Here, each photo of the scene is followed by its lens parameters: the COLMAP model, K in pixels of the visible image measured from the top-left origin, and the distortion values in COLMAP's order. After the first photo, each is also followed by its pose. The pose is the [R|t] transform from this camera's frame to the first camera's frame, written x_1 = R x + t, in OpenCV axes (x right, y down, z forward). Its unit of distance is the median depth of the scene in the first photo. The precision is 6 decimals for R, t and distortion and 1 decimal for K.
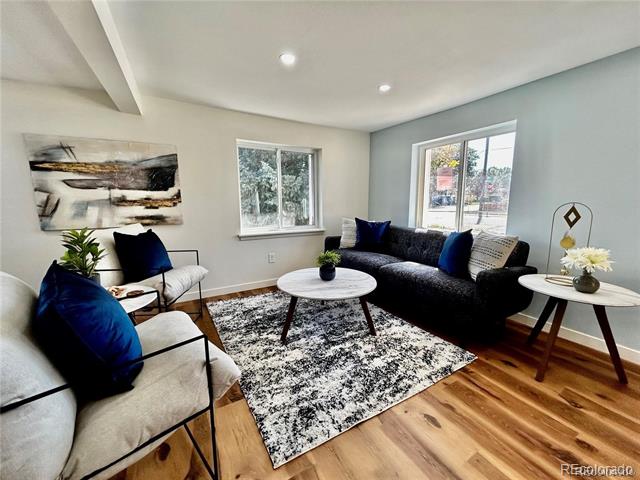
lens RADIAL K [[258.8, 0, 320.0], [0, 258.8, 240.0], [0, 0, 1]] dist [-0.000507, 0.000631]
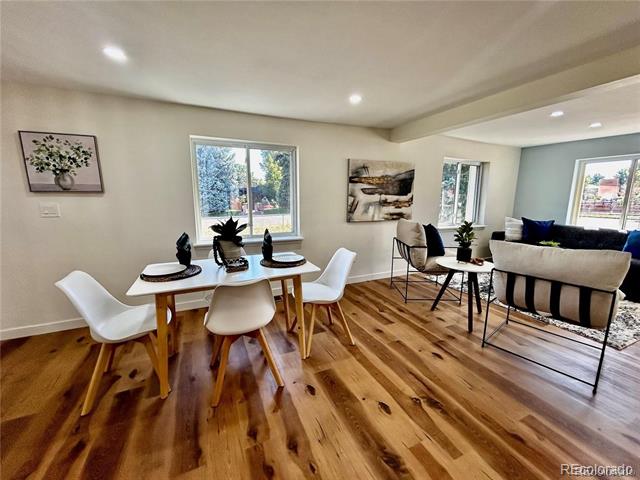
lens RADIAL K [[258.8, 0, 320.0], [0, 258.8, 240.0], [0, 0, 1]] dist [-0.000507, 0.000631]
pose [[0.995061, 0.030047, -0.094605, -1.034887], [-0.028955, 0.999498, 0.012889, 0.055131], [0.094945, -0.010086, 0.995431, -0.519160]]
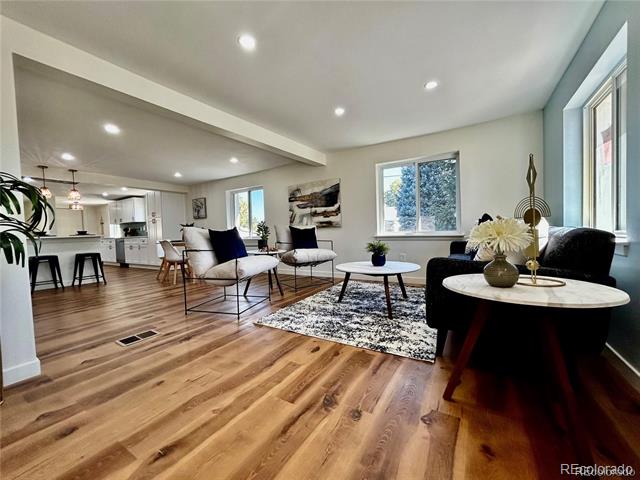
lens RADIAL K [[258.8, 0, 320.0], [0, 258.8, 240.0], [0, 0, 1]] dist [-0.000507, 0.000631]
pose [[0.473340, 0.019798, -0.880657, 0.928141], [-0.109190, 0.993356, -0.036356, 0.104627], [0.874086, 0.113367, 0.472357, 0.186710]]
